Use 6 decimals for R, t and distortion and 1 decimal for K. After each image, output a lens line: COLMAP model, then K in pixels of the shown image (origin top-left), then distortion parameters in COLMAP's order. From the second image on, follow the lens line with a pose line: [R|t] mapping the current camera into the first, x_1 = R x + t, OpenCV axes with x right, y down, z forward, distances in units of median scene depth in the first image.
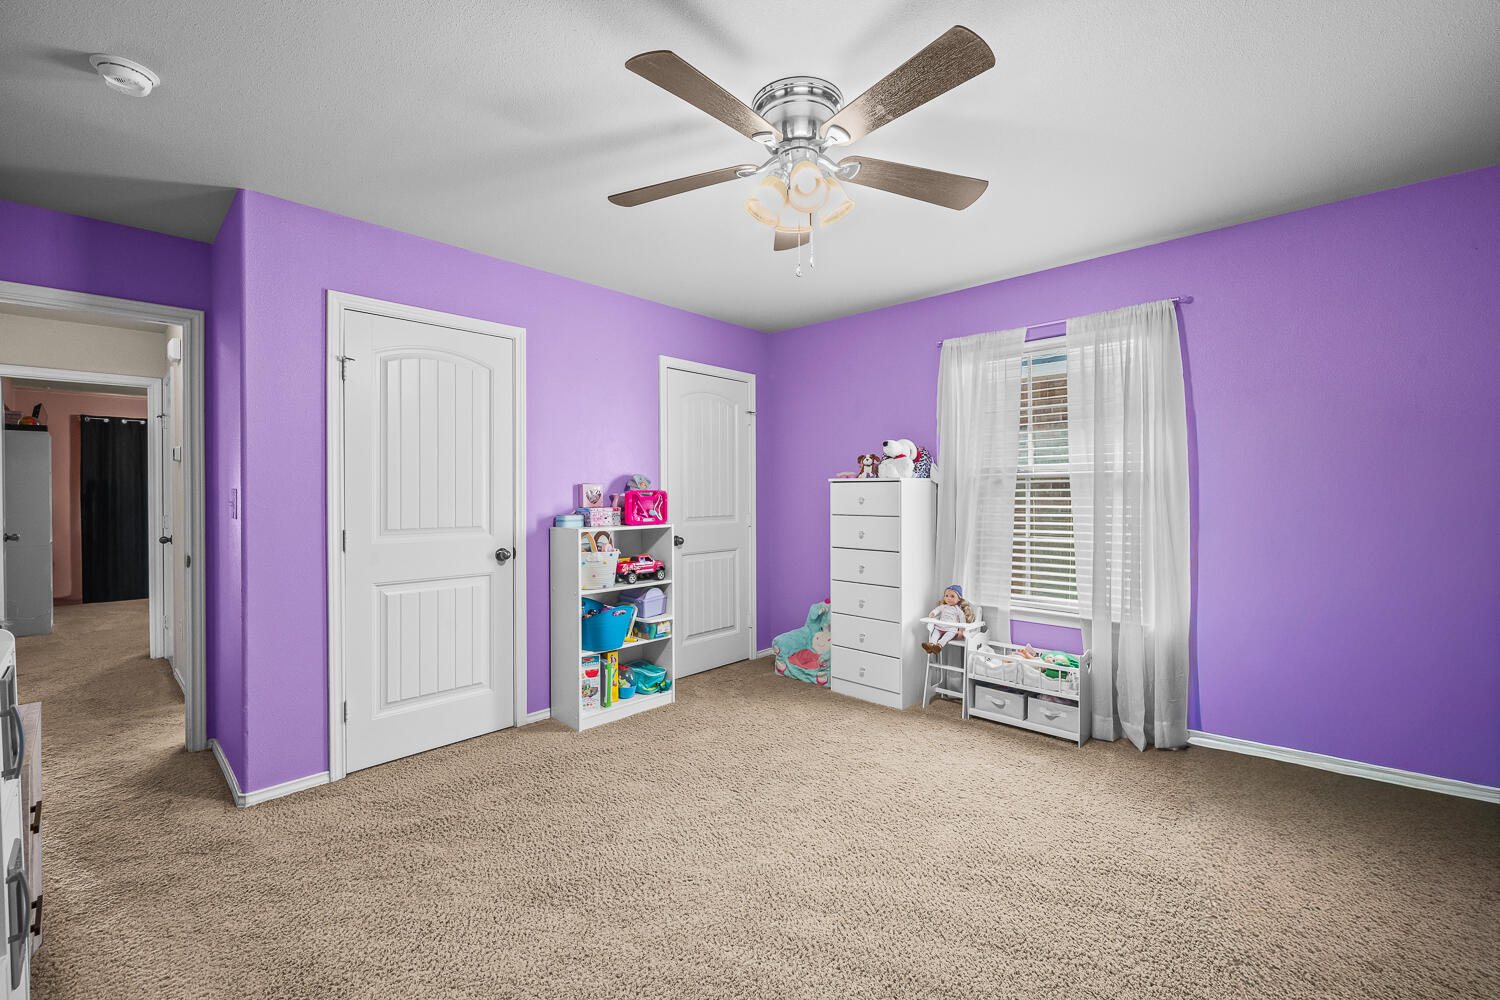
lens RADIAL K [[628.5, 0, 751.8], [0, 628.5, 494.6], [0, 0, 1]] dist [-0.000656, -0.000073]
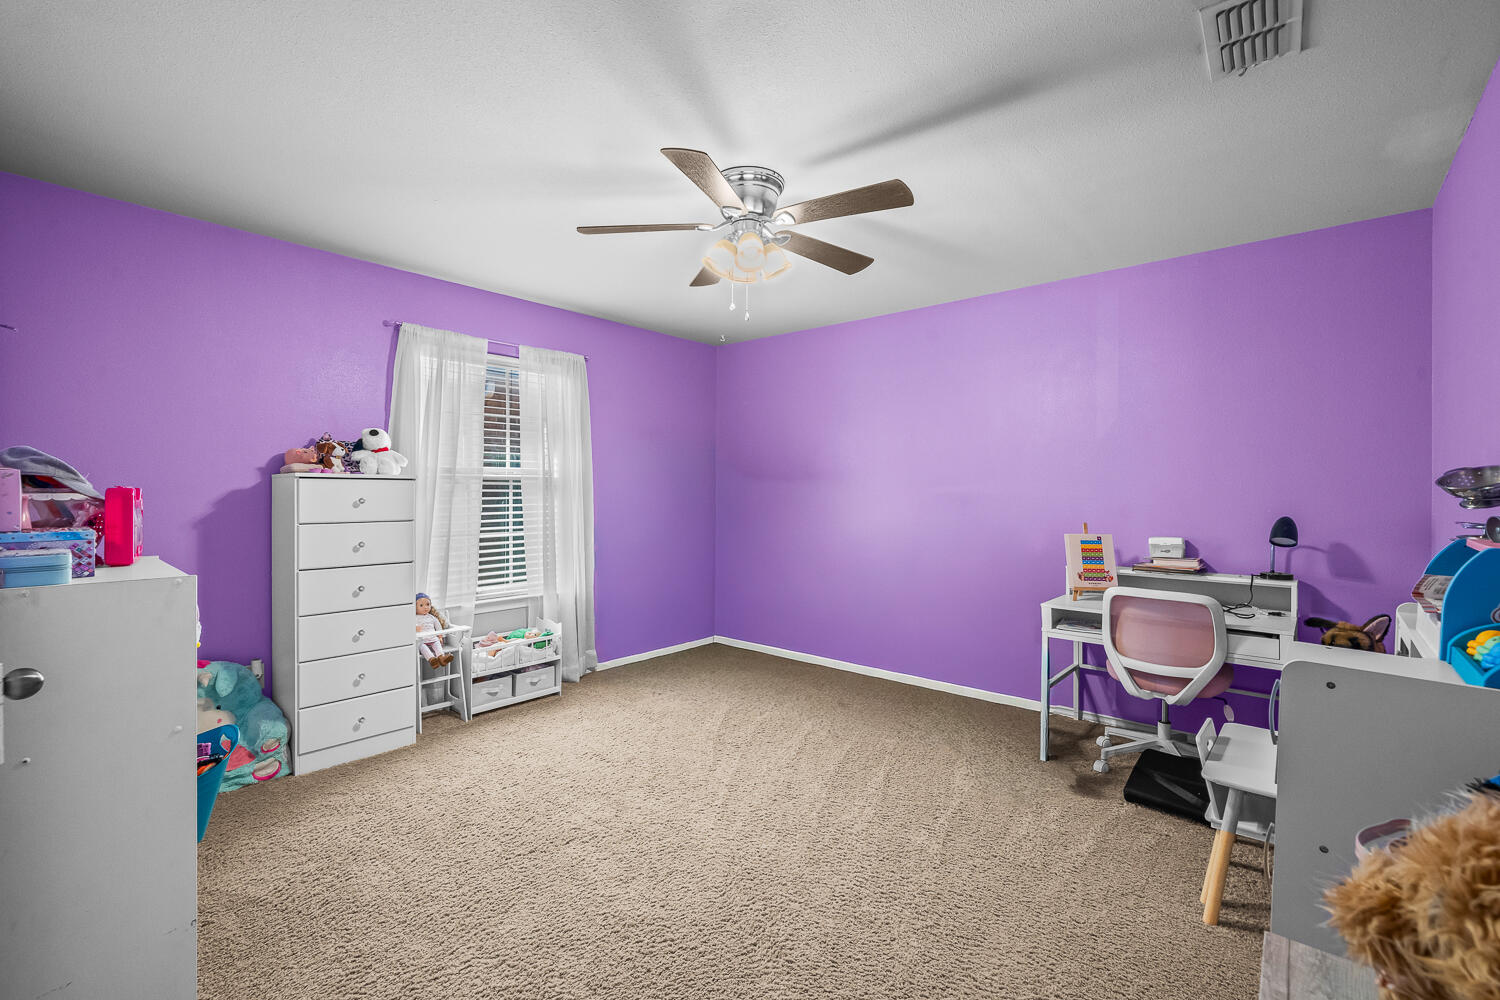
lens RADIAL K [[638.7, 0, 747.7], [0, 638.7, 497.3], [0, 0, 1]] dist [0.000033, -0.000098]
pose [[-0.027308, -0.008324, 0.999592, -0.704117], [0.003040, 0.999960, 0.008411, -0.003825], [-0.999622, 0.003268, -0.027282, 0.608560]]
